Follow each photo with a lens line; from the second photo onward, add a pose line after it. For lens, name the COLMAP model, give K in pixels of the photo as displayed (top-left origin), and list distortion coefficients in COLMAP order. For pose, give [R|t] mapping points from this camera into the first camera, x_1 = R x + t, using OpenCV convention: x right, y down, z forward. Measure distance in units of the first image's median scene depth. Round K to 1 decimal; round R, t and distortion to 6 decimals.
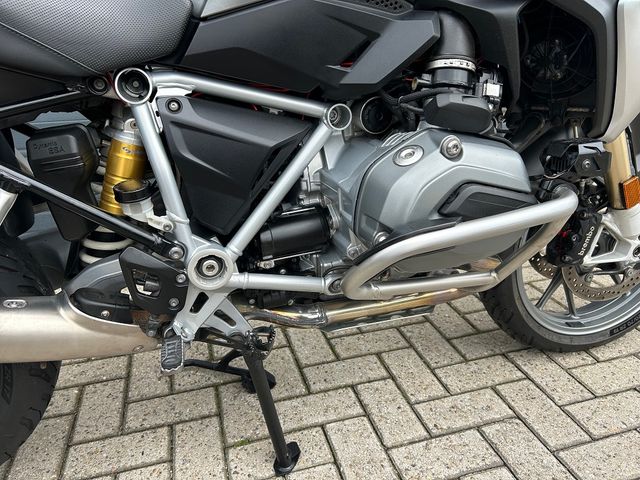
lens RADIAL K [[500.1, 0, 316.0], [0, 500.1, 246.6], [0, 0, 1]] dist [0.011661, -0.004743]
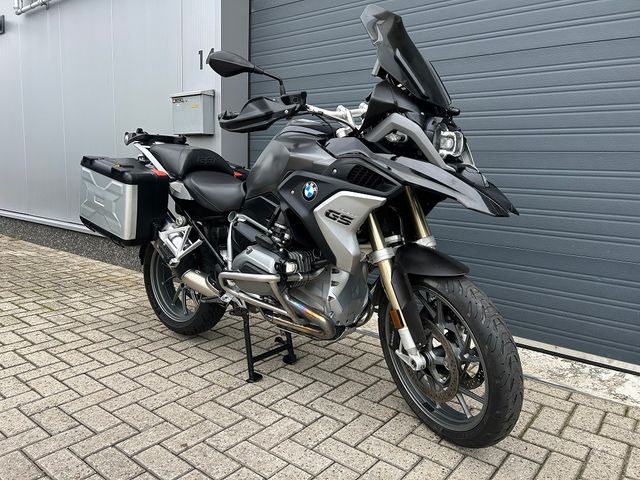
lens RADIAL K [[485.1, 0, 299.5], [0, 485.1, 241.0], [0, 0, 1]] dist [0.009515, -0.010143]
pose [[0.565611, 0.181708, -0.804404, 1.458452], [-0.341210, 0.939580, -0.027676, -0.145332], [0.750773, 0.290125, 0.593437, -0.282981]]
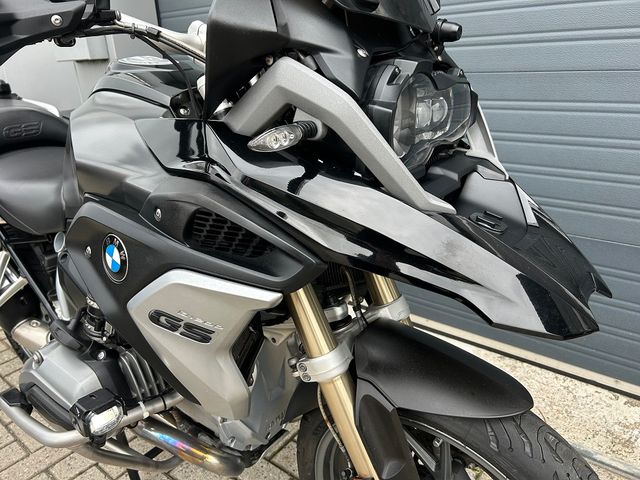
lens RADIAL K [[492.1, 0, 309.4], [0, 492.1, 238.7], [0, 0, 1]] dist [0.034849, -0.042669]
pose [[0.610233, 0.284149, -0.739510, 0.914590], [-0.261739, 0.953358, 0.150335, -0.499362], [0.747735, 0.101819, 0.656144, 0.299188]]
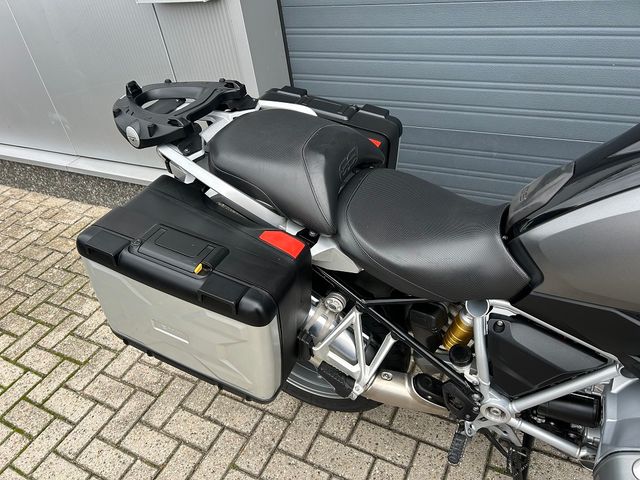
lens RADIAL K [[492.1, 0, 309.4], [0, 492.1, 238.7], [0, 0, 1]] dist [0.034849, -0.042669]
pose [[0.730244, 0.356789, -0.582619, 0.042310], [-0.134475, 0.911179, 0.389447, -0.634475], [0.669821, -0.206044, 0.713363, -0.229139]]
